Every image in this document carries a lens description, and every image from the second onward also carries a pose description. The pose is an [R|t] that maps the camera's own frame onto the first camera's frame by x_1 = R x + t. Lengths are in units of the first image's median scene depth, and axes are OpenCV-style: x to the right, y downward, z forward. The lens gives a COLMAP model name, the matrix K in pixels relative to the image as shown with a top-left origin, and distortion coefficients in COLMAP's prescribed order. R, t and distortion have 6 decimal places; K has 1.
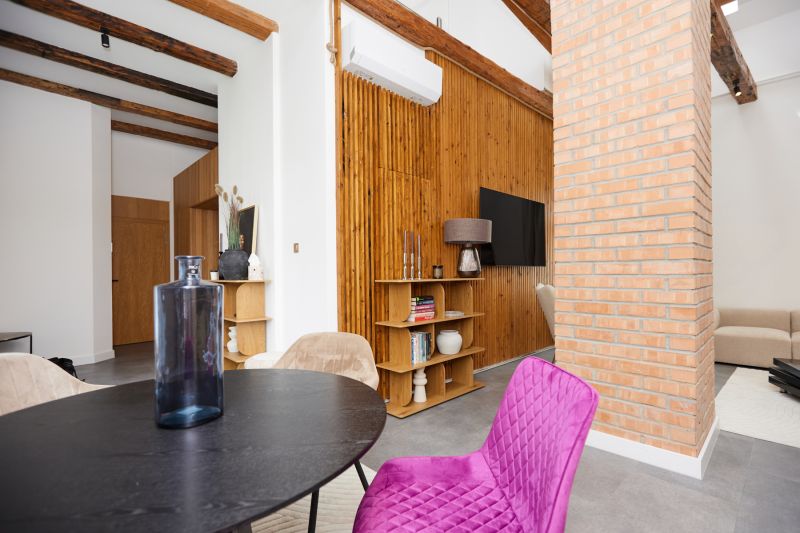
lens RADIAL K [[371.2, 0, 404.3], [0, 371.2, 271.9], [0, 0, 1]] dist [0.004363, -0.000113]
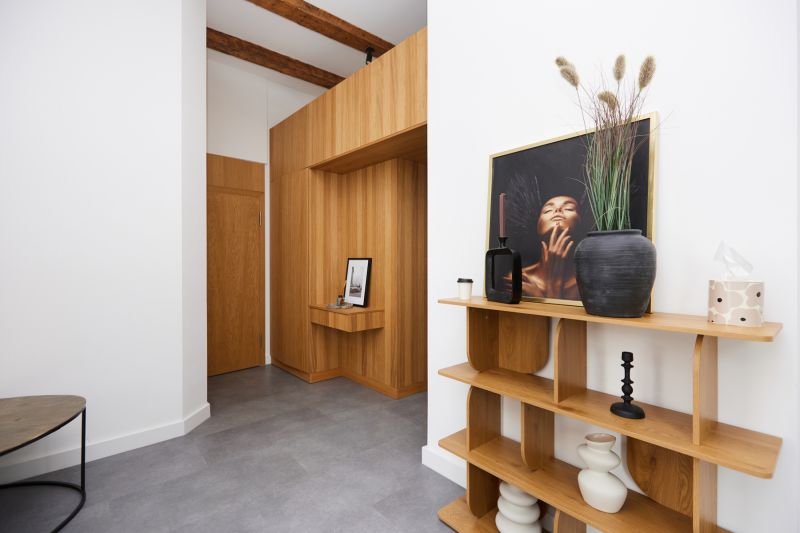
lens RADIAL K [[371.2, 0, 398.3], [0, 371.2, 261.7], [0, 0, 1]] dist [0.004363, -0.000113]
pose [[0.998271, 0.019078, -0.055605, -0.354811], [-0.018671, 0.999795, 0.007817, -0.018931], [0.055743, -0.006766, 0.998422, 0.337362]]
